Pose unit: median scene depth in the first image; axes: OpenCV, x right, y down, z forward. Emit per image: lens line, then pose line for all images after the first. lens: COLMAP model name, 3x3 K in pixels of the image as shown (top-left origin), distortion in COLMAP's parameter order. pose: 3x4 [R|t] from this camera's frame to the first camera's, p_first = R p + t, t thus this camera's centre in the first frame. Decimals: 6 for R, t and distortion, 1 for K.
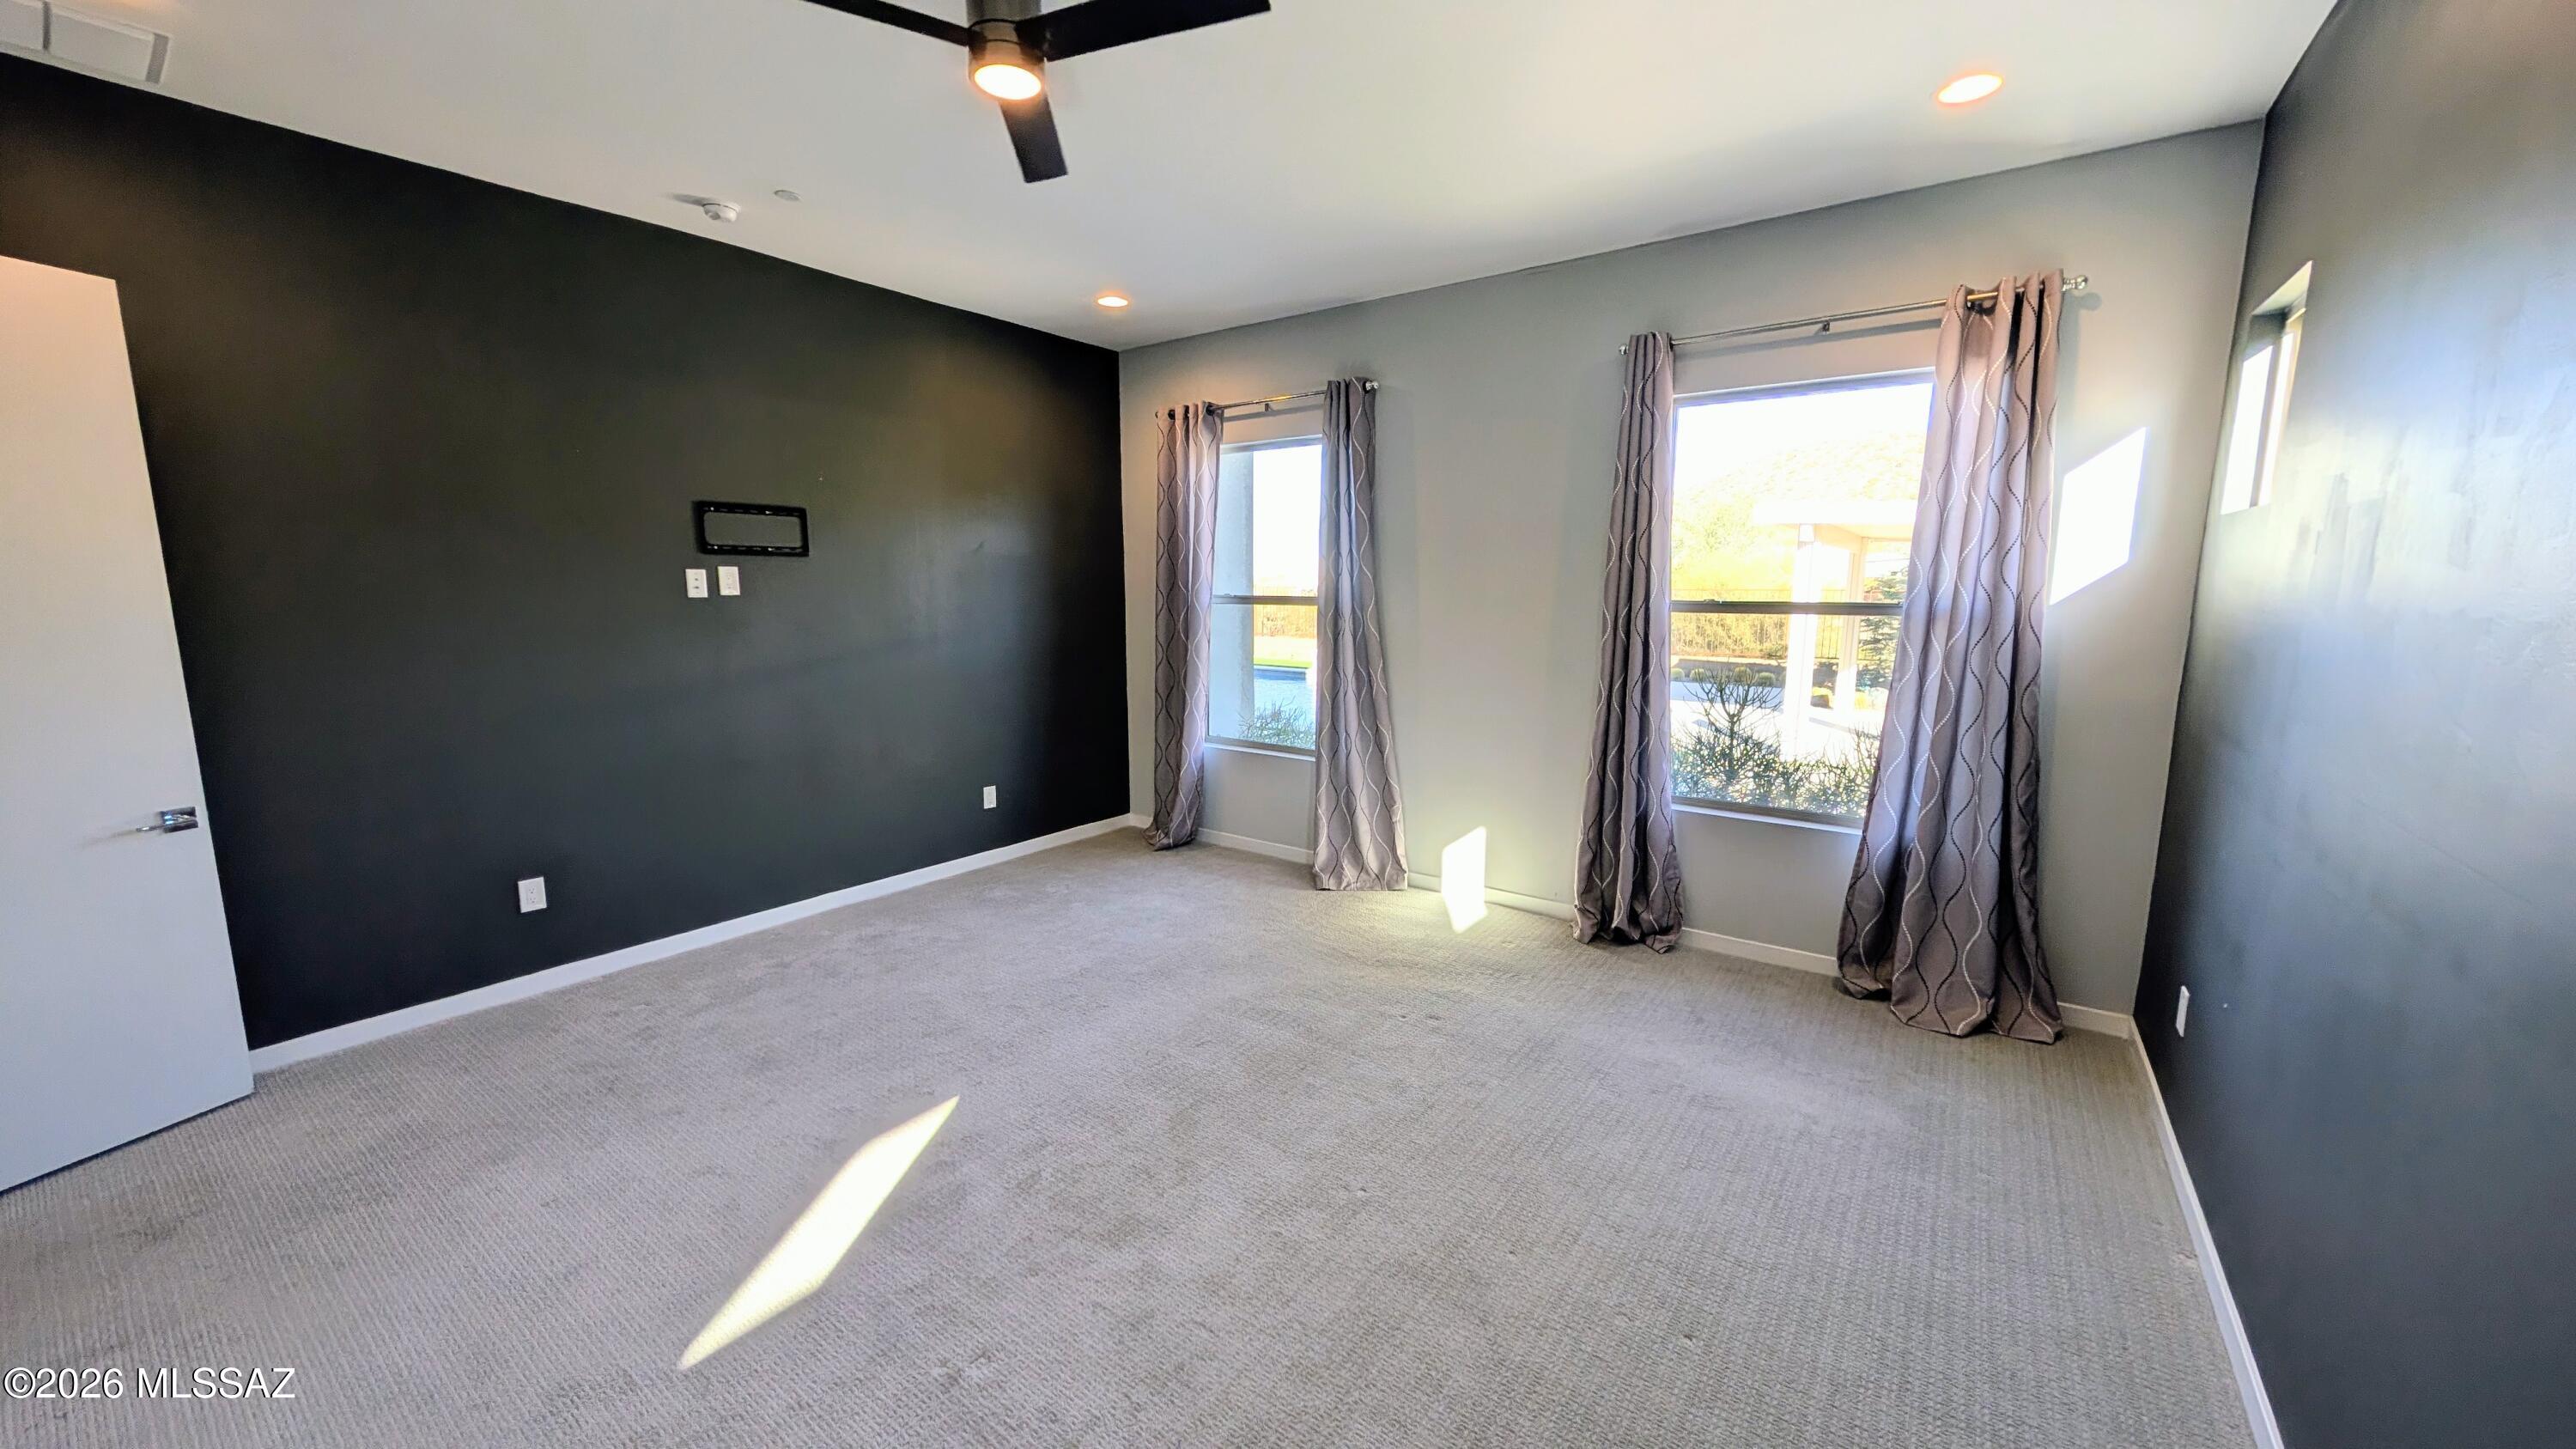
lens RADIAL K [[936.2, 0, 1288.0], [0, 936.2, 724.5], [0, 0, 1]] dist [0.000610, 0.000027]
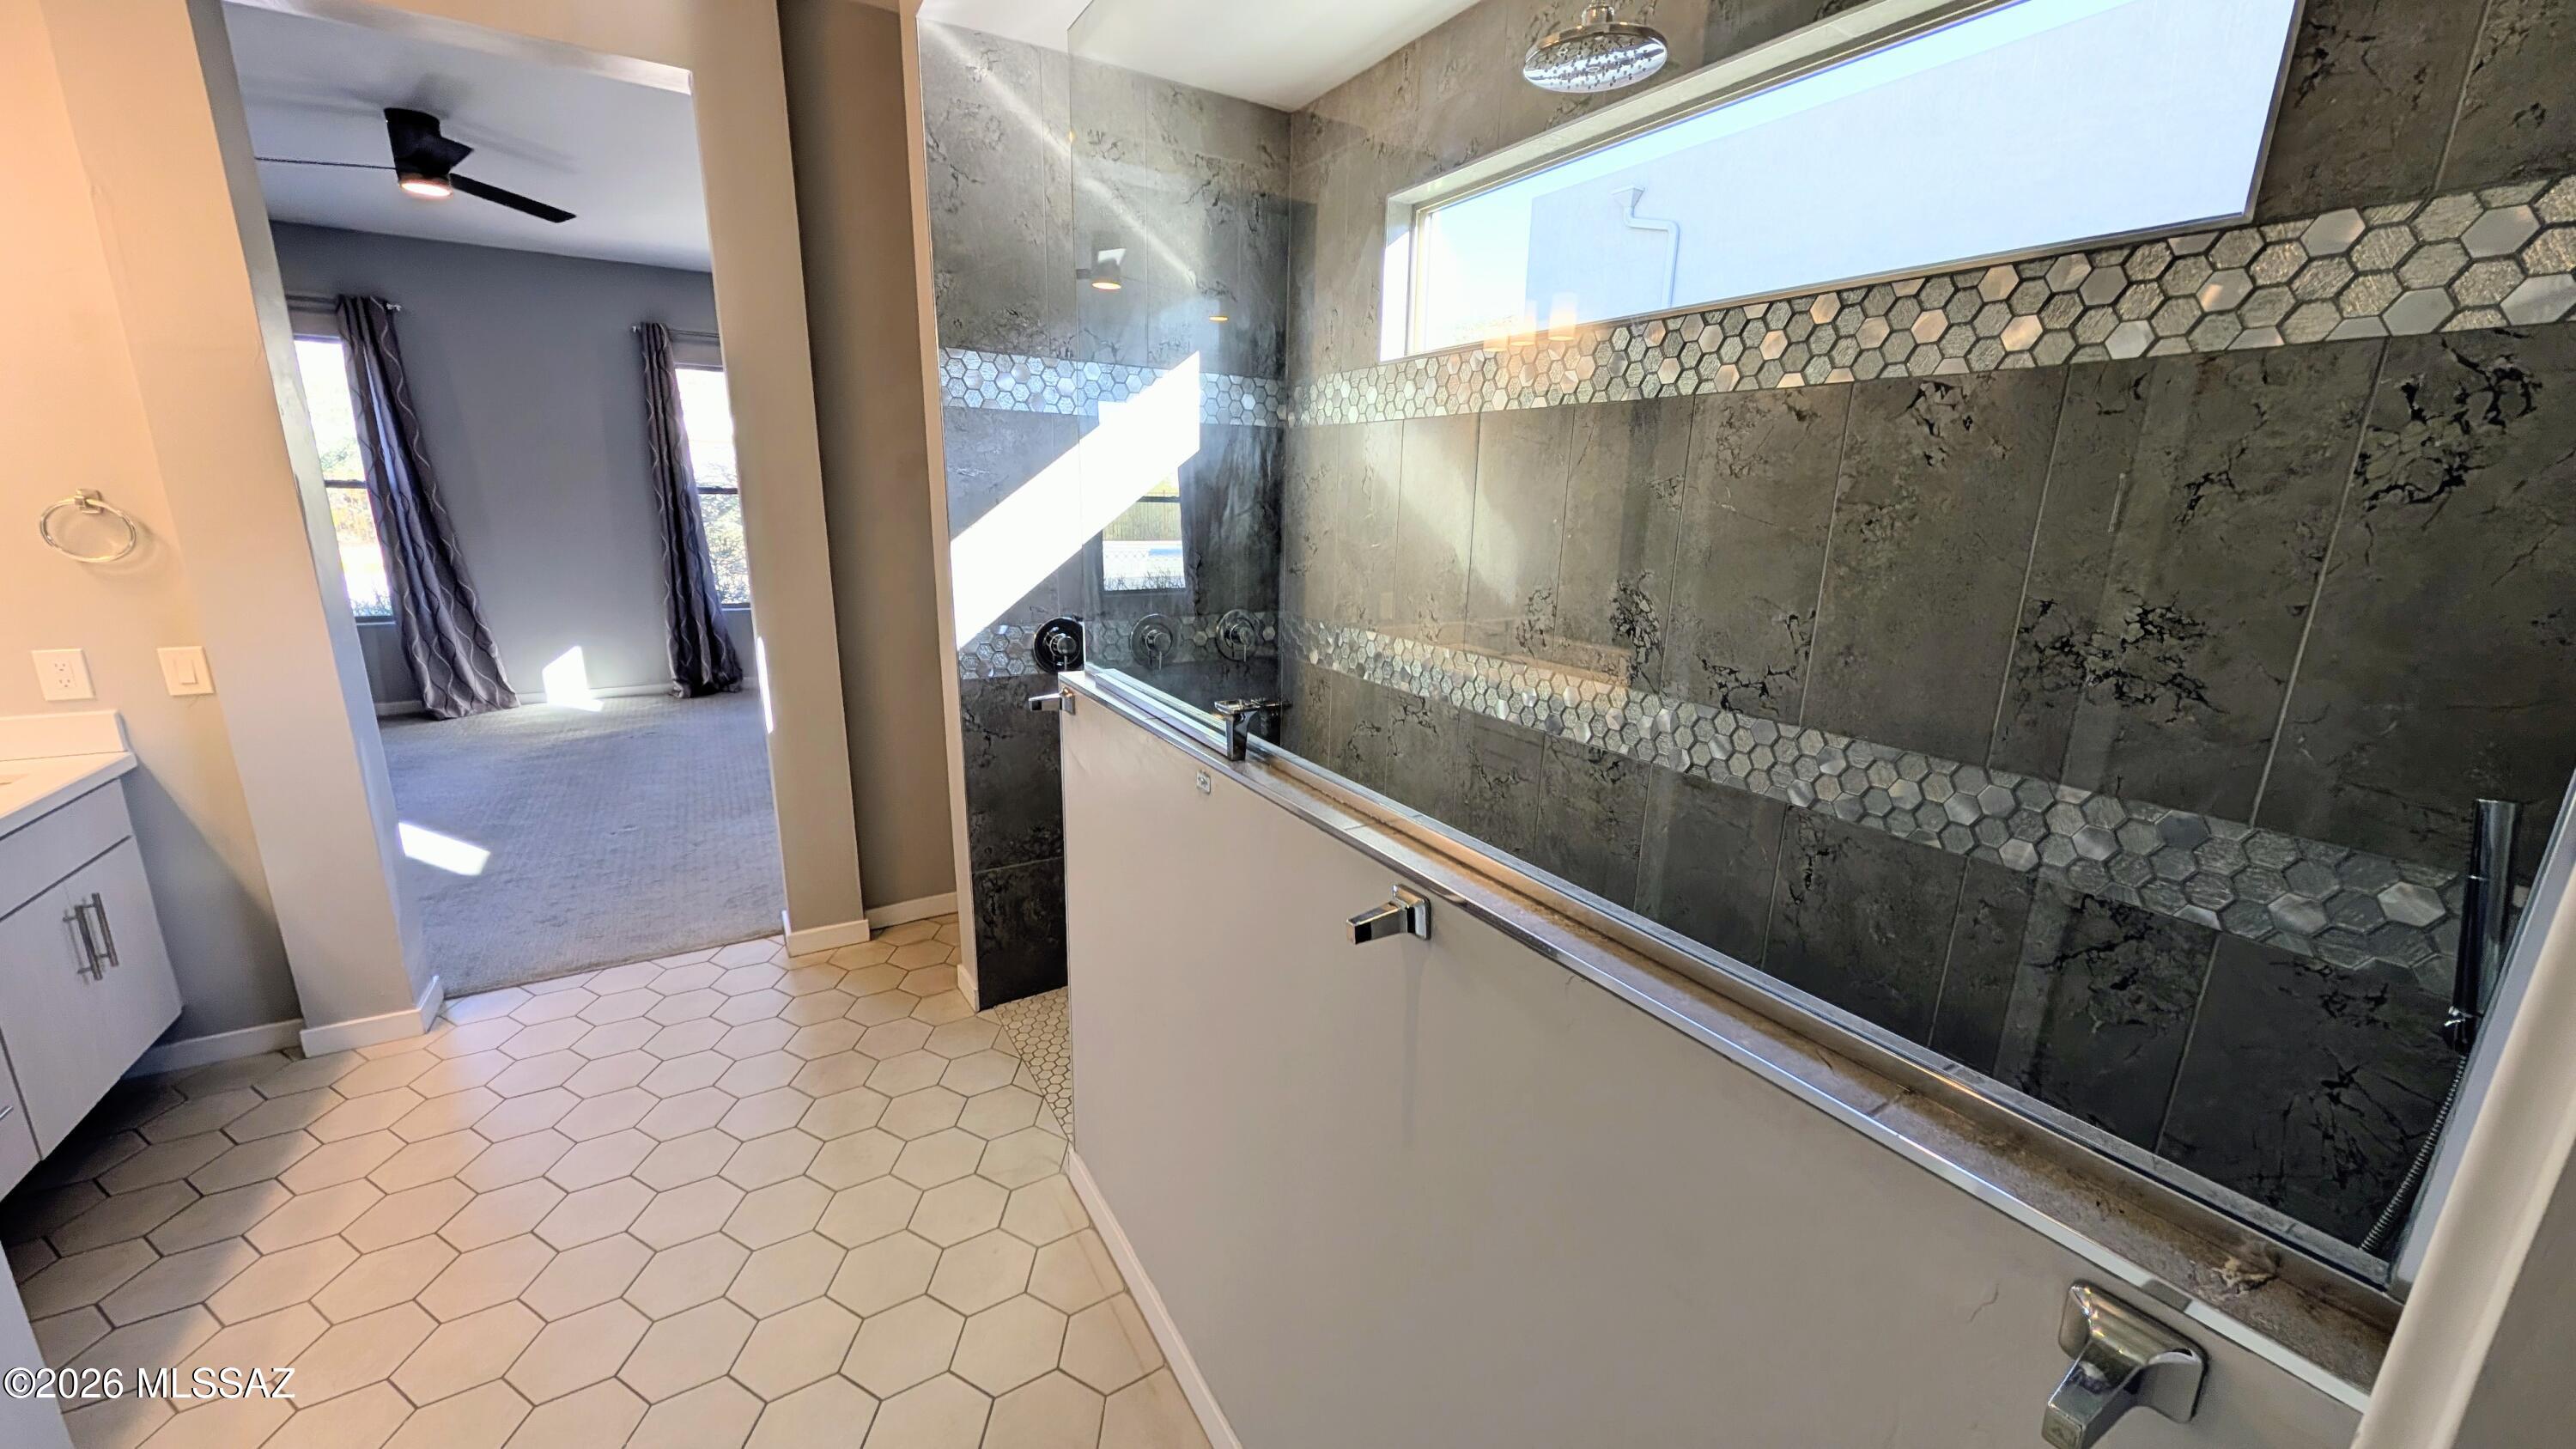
lens RADIAL K [[936.2, 0, 1288.0], [0, 936.2, 724.5], [0, 0, 1]] dist [0.000610, 0.000027]
pose [[0.379272, -0.212816, 0.900479, -0.789684], [0.110551, 0.976642, 0.184253, 0.090287], [-0.918657, 0.029667, 0.393940, -0.634398]]
